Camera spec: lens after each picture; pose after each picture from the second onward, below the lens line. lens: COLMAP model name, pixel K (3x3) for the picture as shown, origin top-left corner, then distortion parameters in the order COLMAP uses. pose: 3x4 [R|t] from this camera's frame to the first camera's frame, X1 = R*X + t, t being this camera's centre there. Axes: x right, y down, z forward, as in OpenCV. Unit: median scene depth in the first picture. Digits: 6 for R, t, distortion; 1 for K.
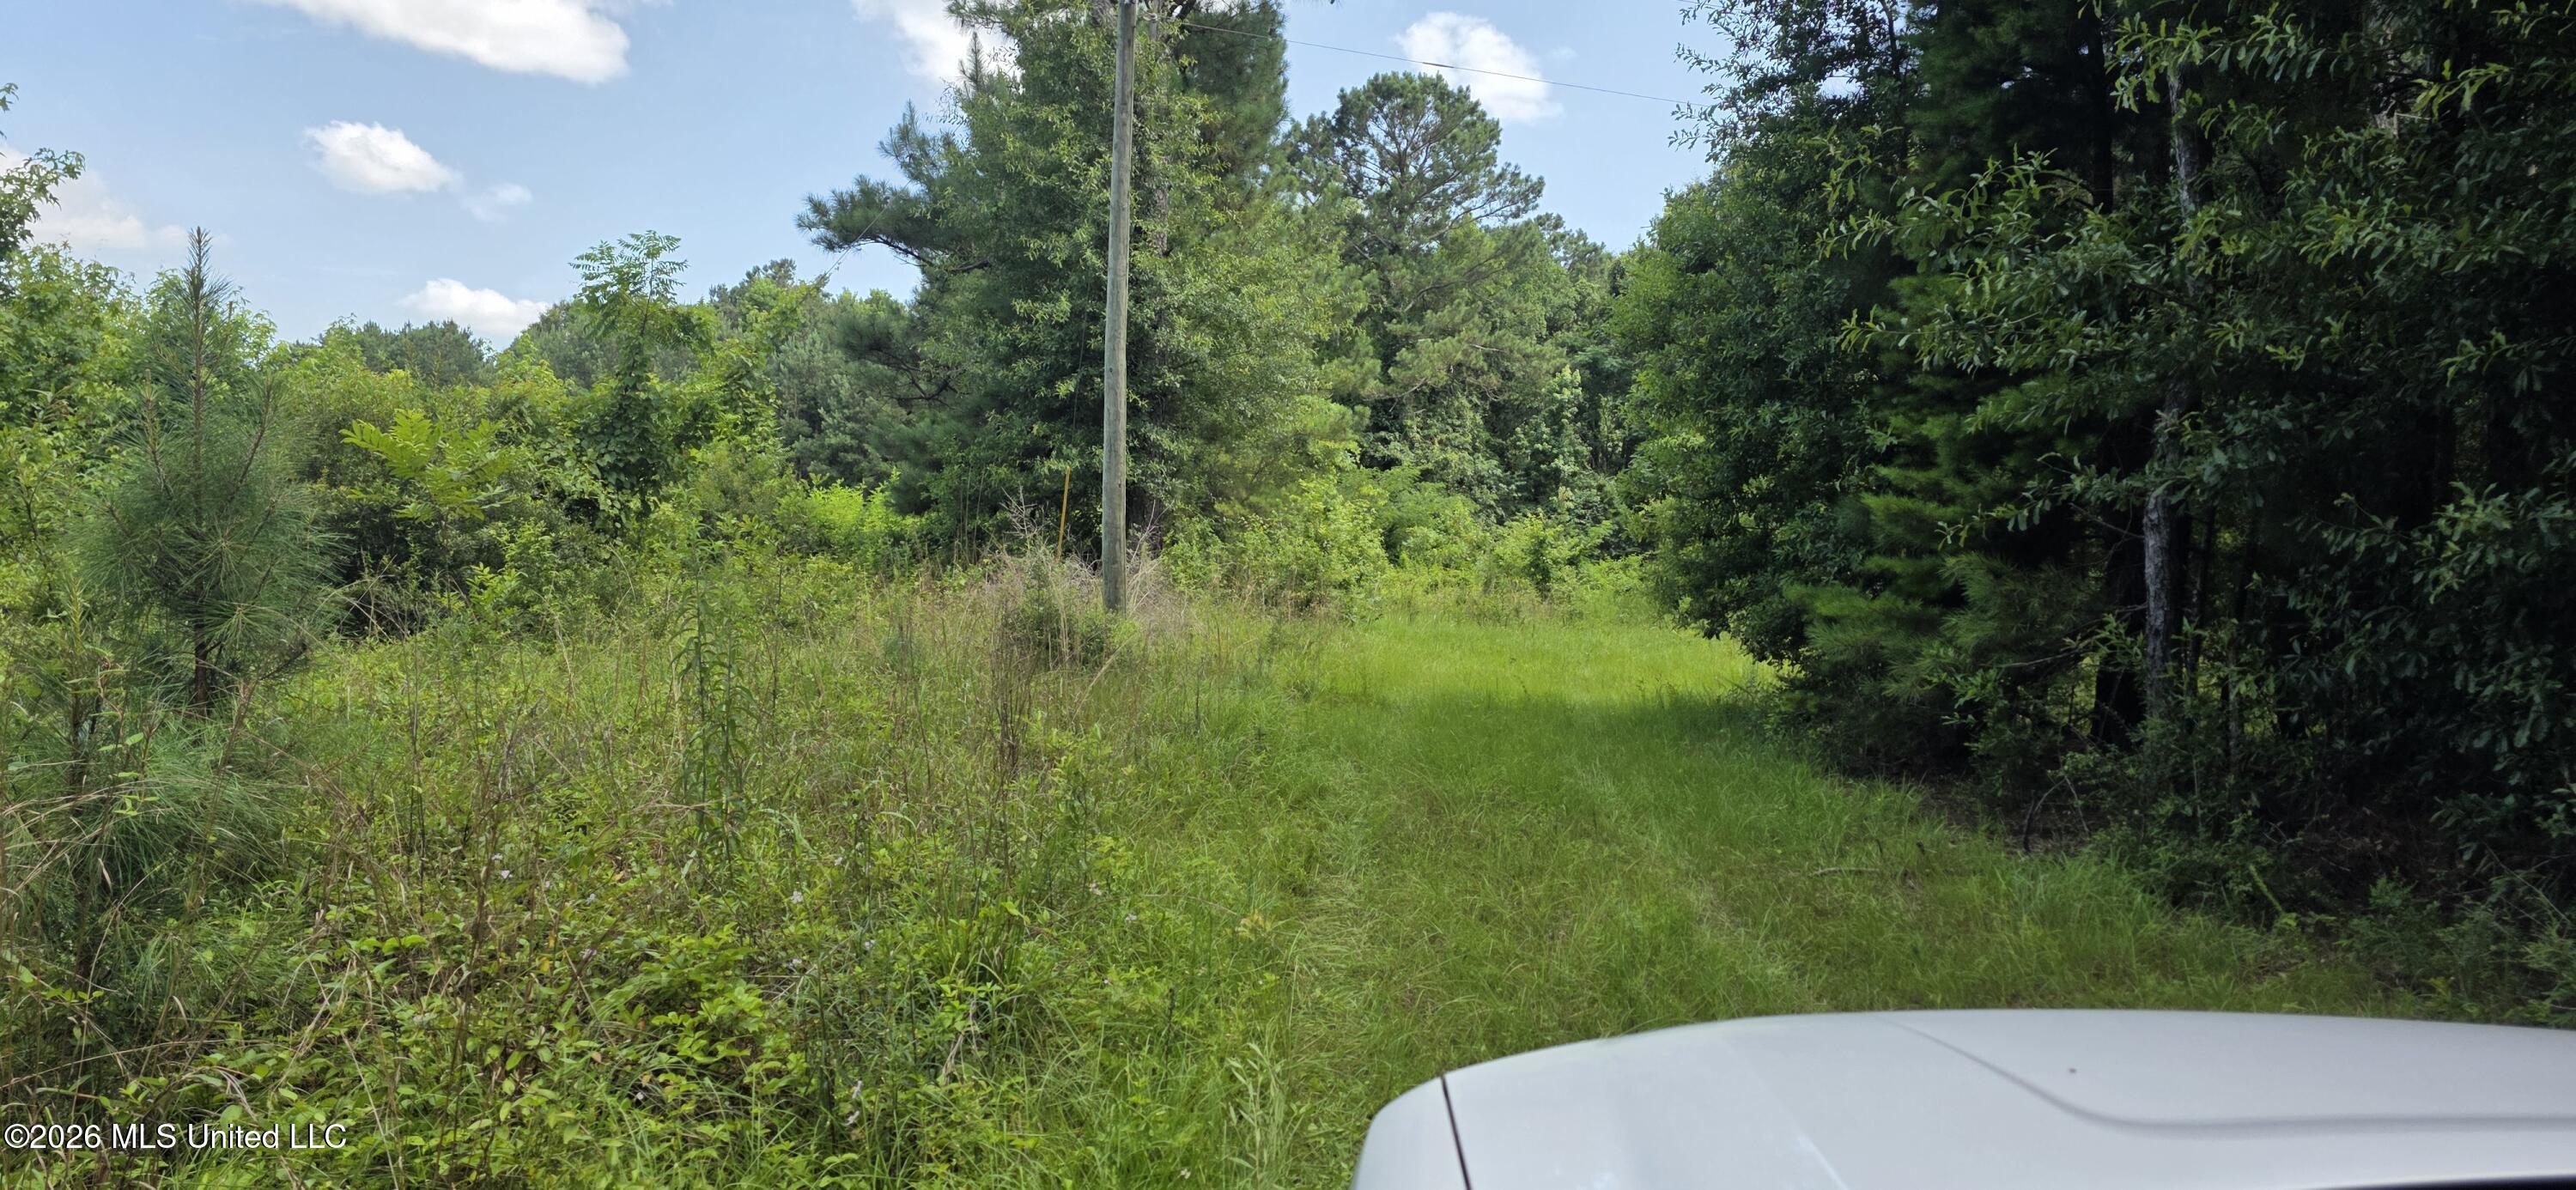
lens RADIAL K [[1614.1, 0, 1309.4], [0, 1614.1, 636.2], [0, 0, 1]] dist [0.068226, -0.069163]
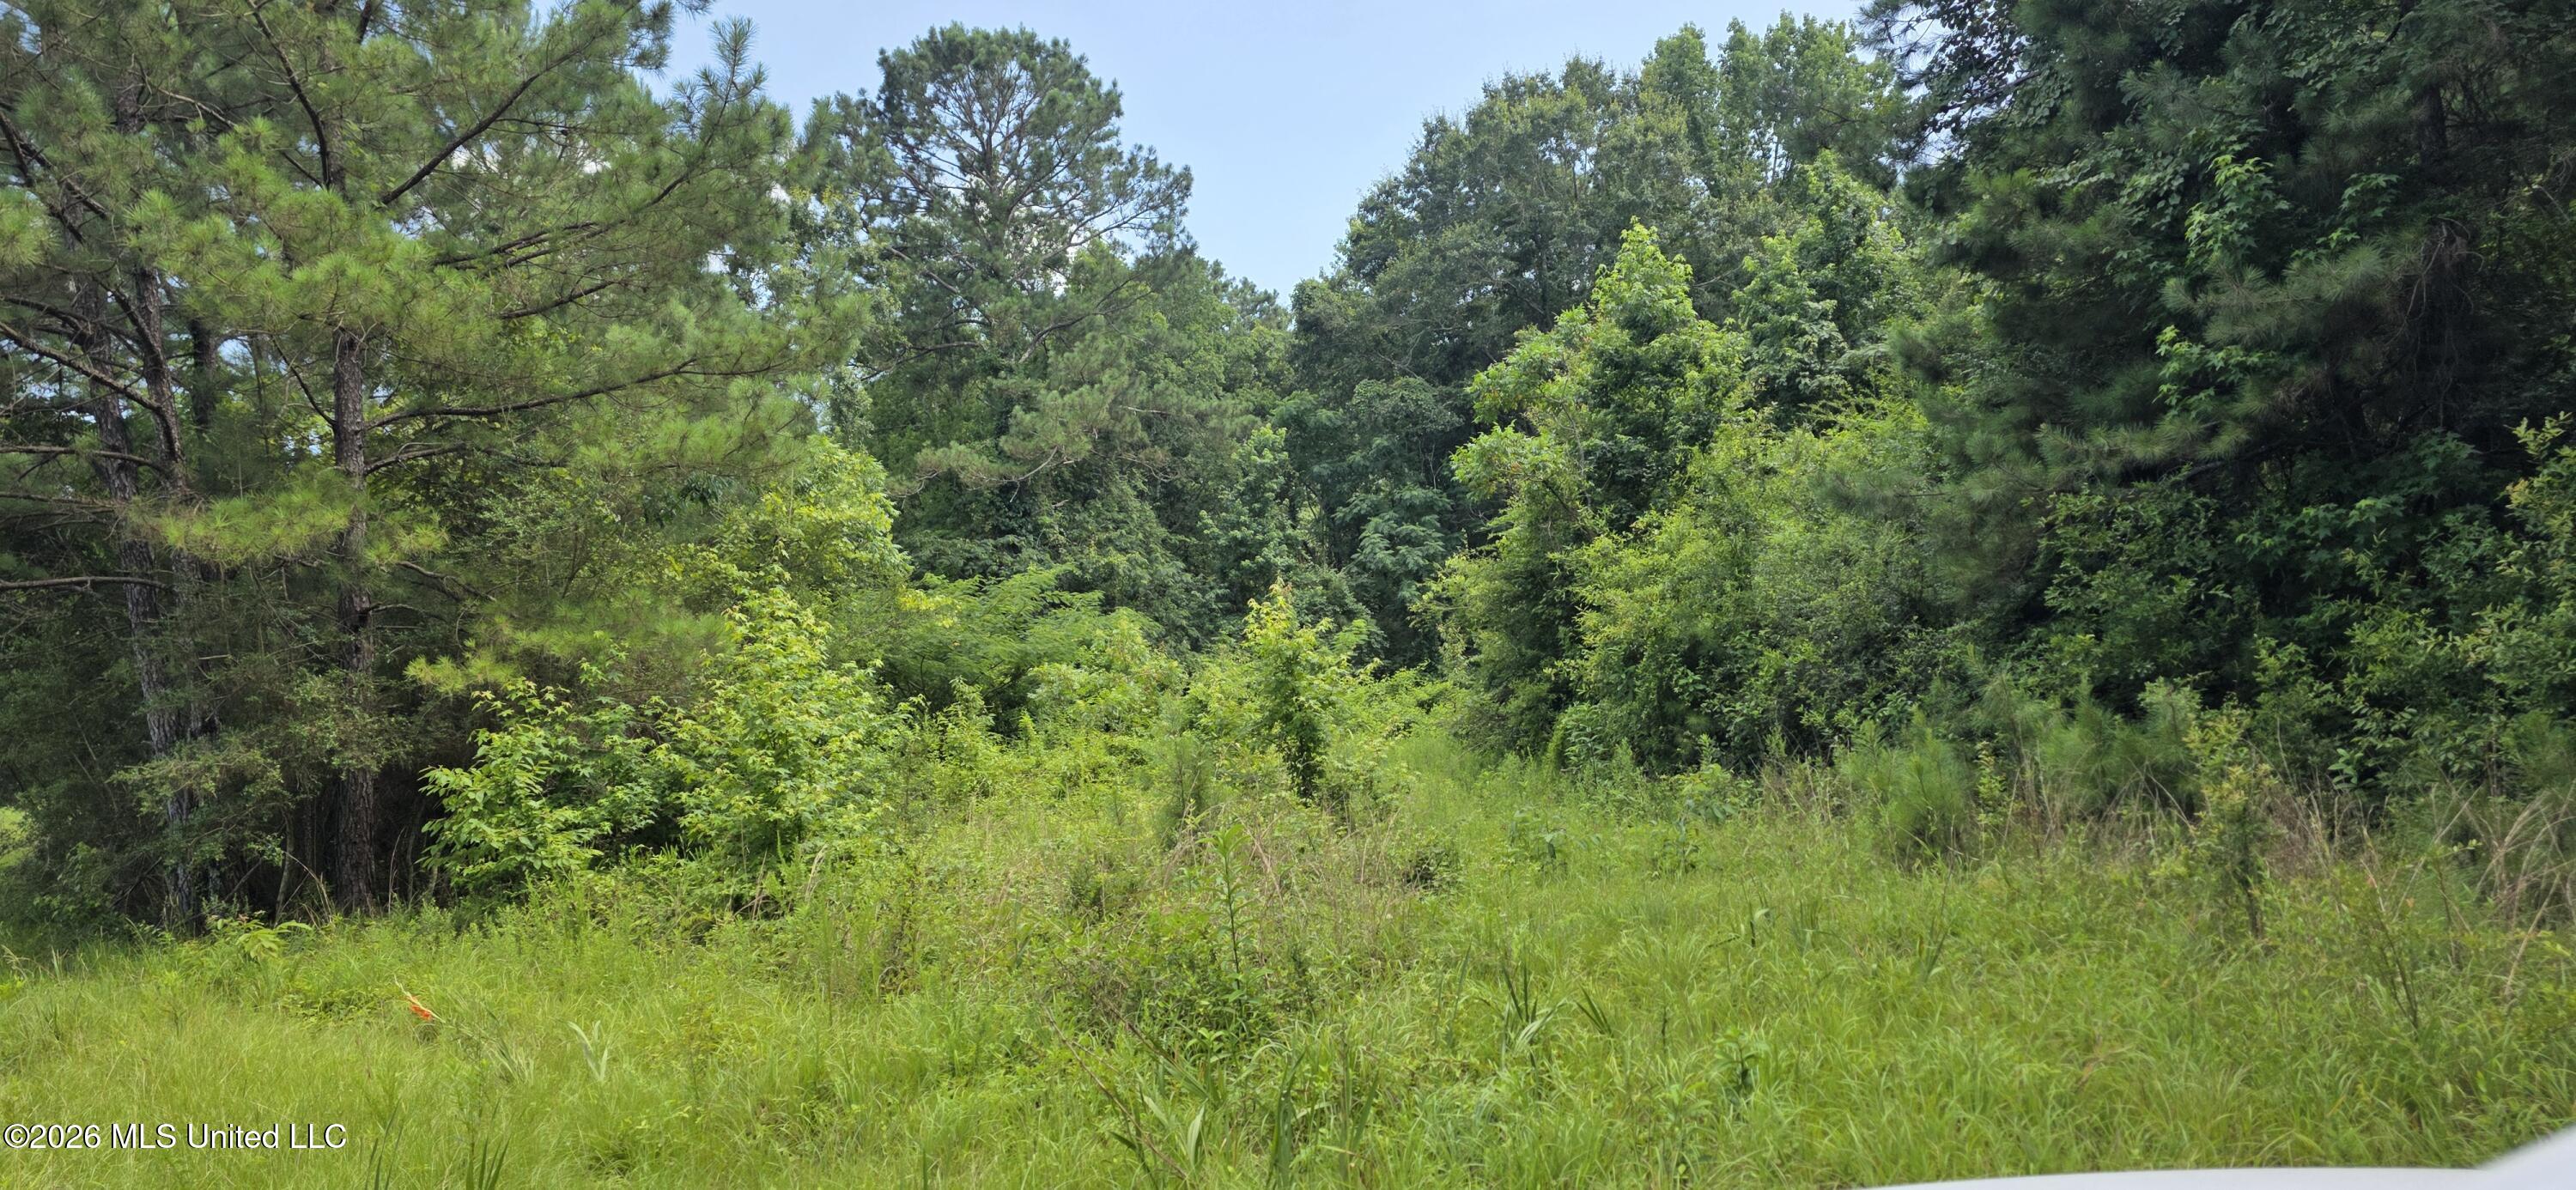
lens RADIAL K [[1647.0, 0, 1288.0], [0, 1647.0, 595.0], [0, 0, 1]] dist [0.062431, -0.054329]
pose [[0.977355, -0.120875, 0.173684, 0.035946], [0.139239, 0.985425, -0.097721, -0.017059], [-0.159340, 0.119691, 0.979941, 0.295493]]
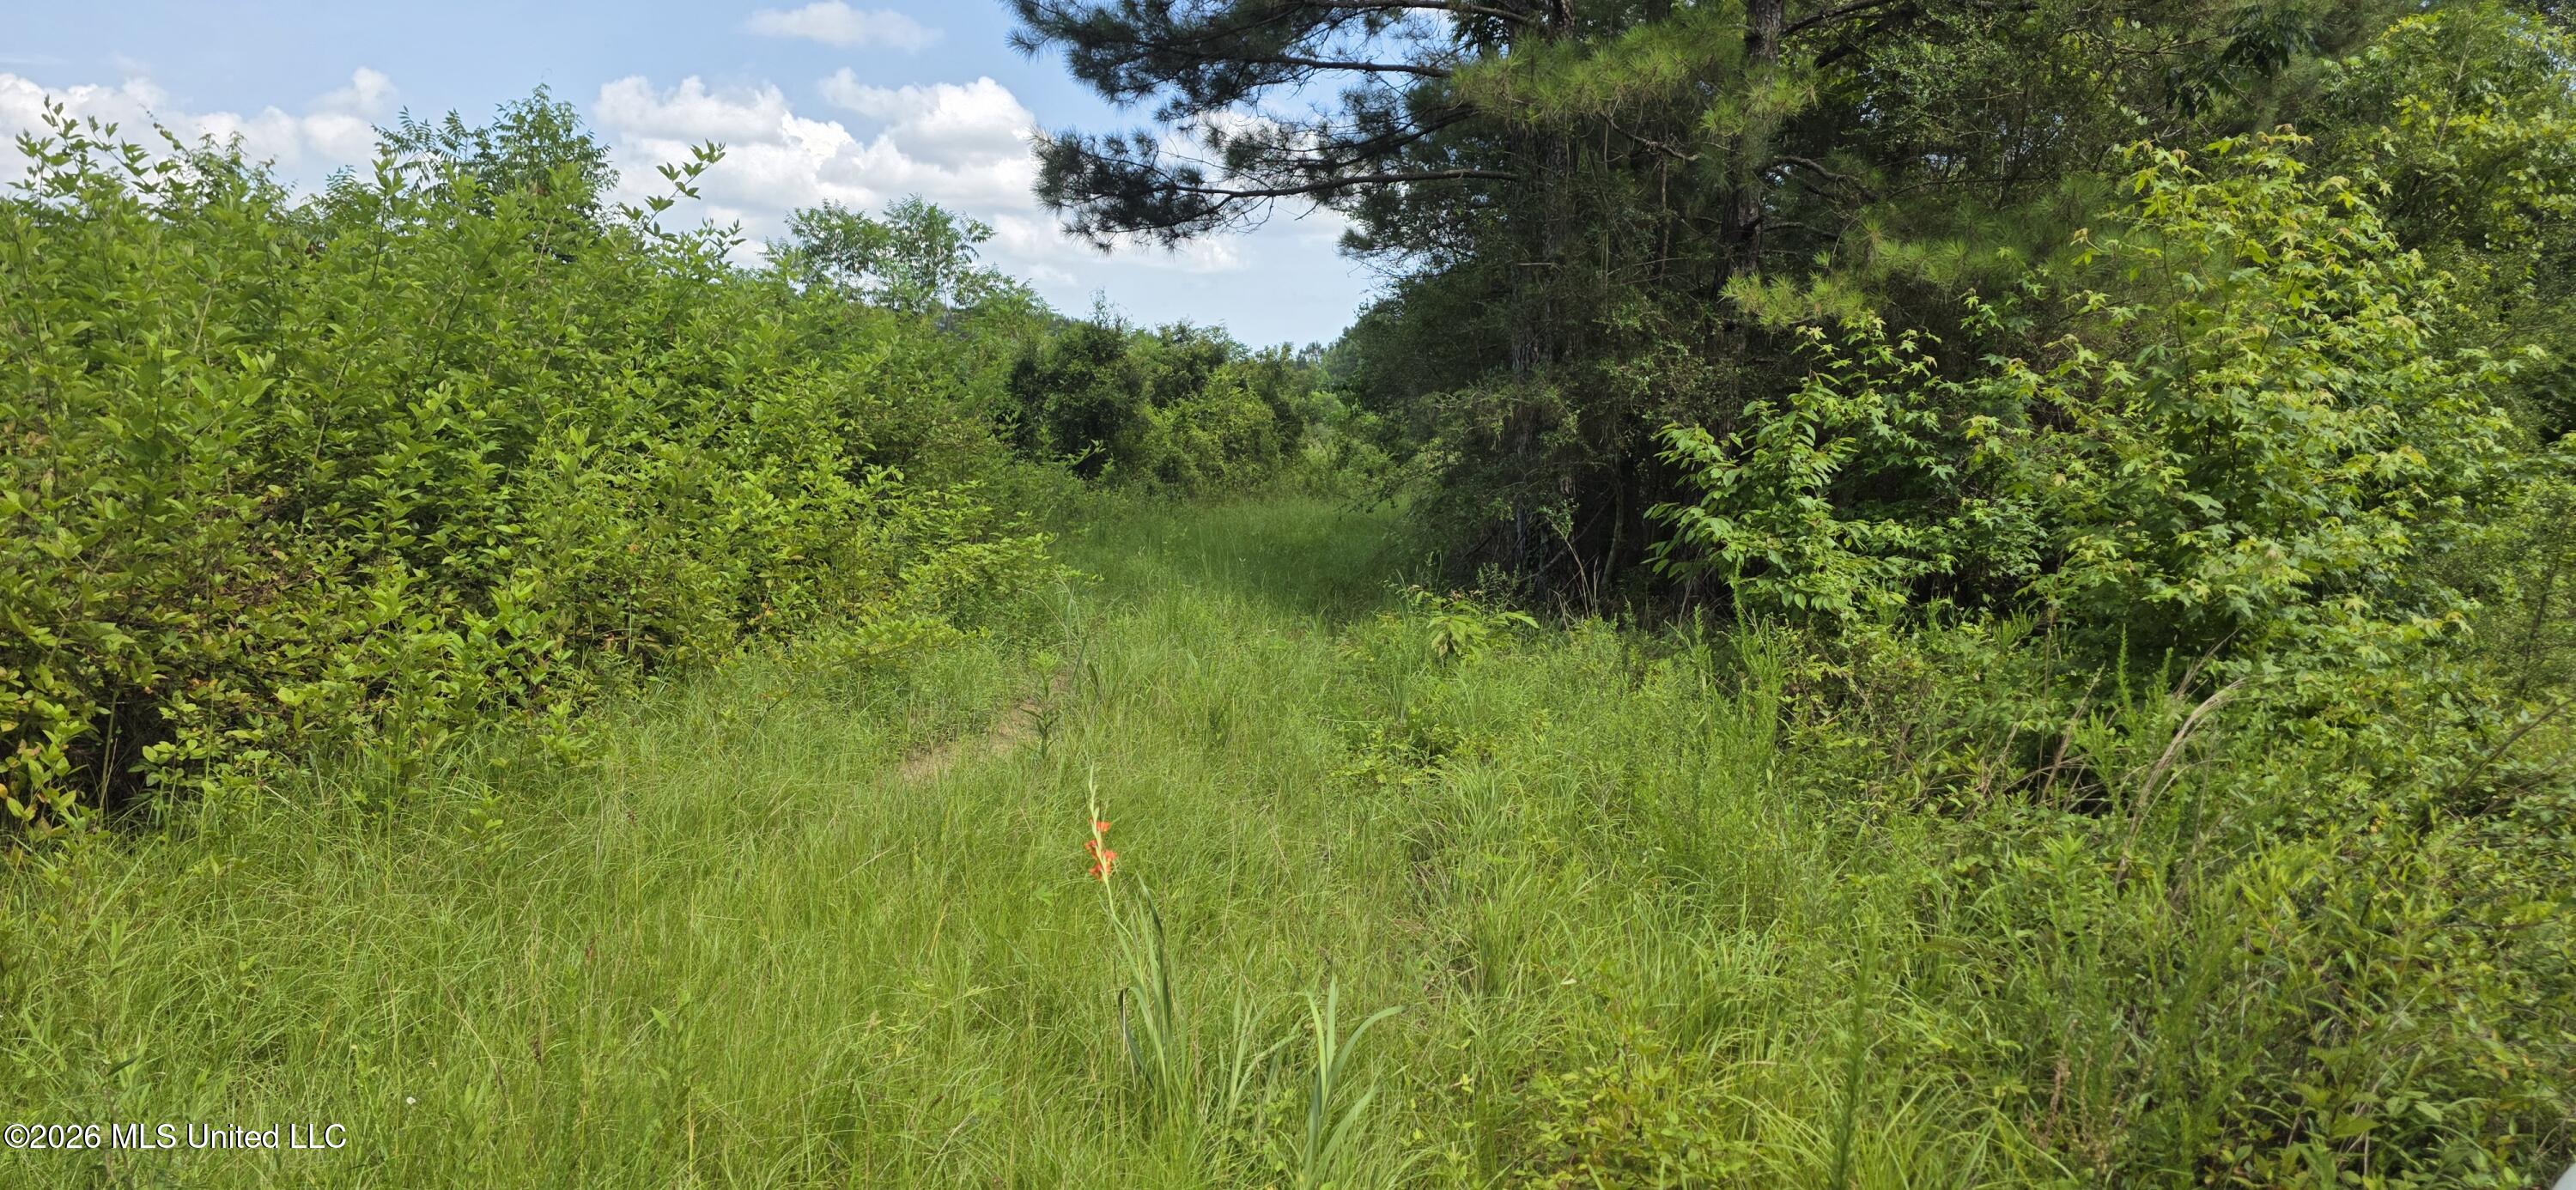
lens RADIAL K [[1709.5, 0, 1283.0], [0, 1709.5, 653.3], [0, 0, 1]] dist [0.054178, -0.059695]
pose [[0.757450, 0.072912, -0.648809, 0.033712], [-0.050889, 0.997315, 0.052666, -0.017856], [0.650907, -0.006875, 0.759127, 0.369402]]
